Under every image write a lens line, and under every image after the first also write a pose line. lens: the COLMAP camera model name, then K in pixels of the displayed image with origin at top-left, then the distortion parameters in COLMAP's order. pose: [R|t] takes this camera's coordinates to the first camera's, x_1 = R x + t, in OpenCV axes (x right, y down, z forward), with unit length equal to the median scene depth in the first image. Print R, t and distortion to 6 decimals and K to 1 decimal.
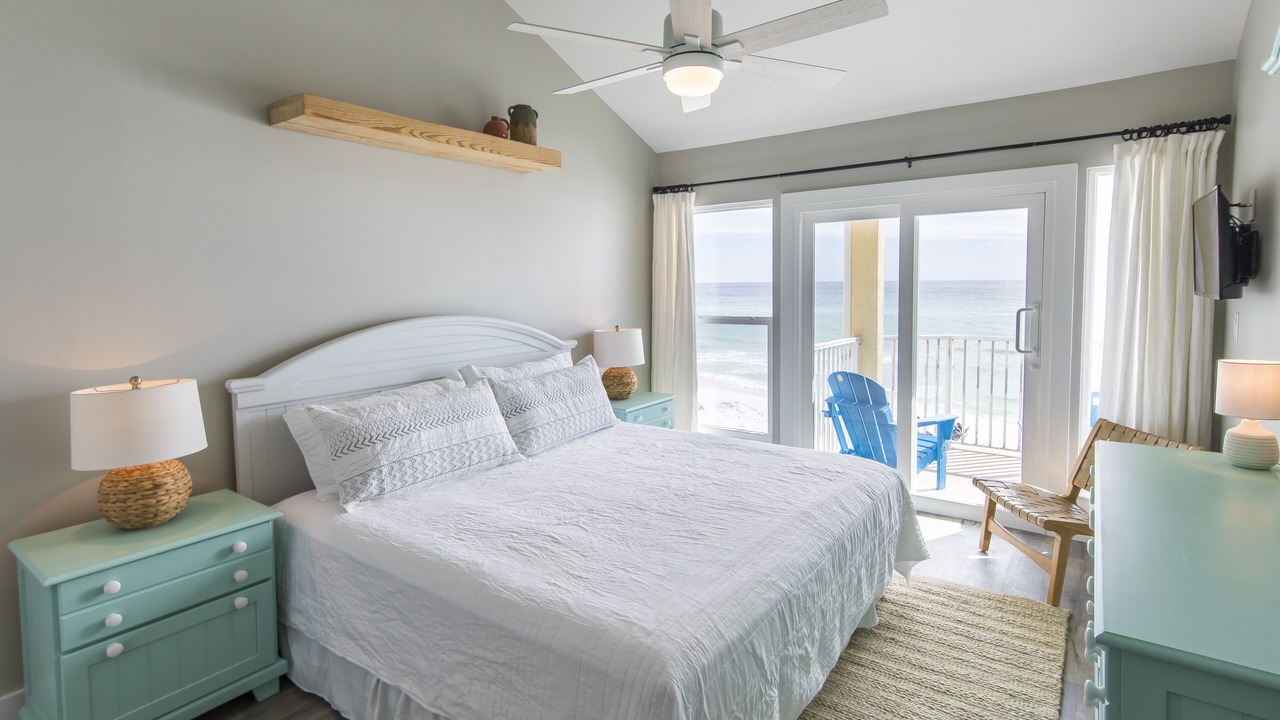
lens RADIAL K [[627.1, 0, 640.0], [0, 627.1, 360.0], [0, 0, 1]] dist [0.001189, 0.000071]
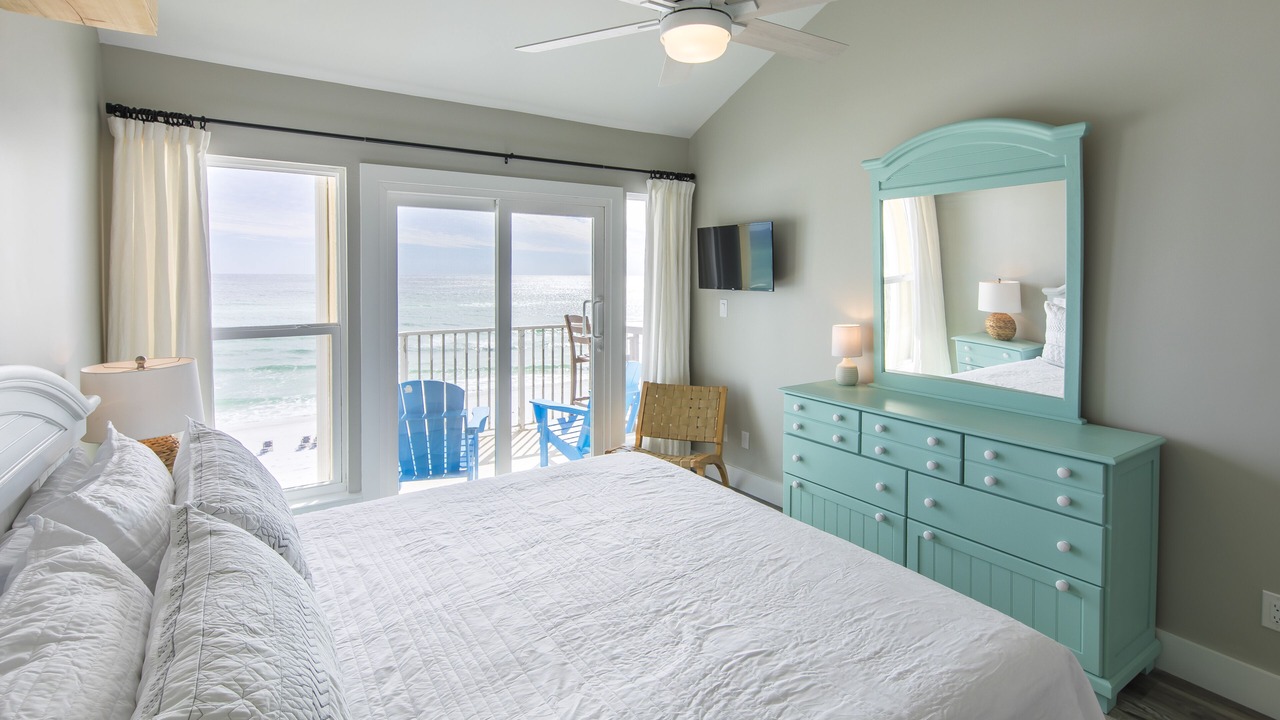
lens RADIAL K [[622.3, 0, 652.1], [0, 622.3, 318.7], [0, 0, 1]] dist [0.001287, 0.000062]
pose [[0.319159, -0.056521, 0.946014, -0.509712], [0.104698, 0.994213, 0.024078, -0.068978], [-0.941900, 0.091361, 0.323229, 0.547873]]
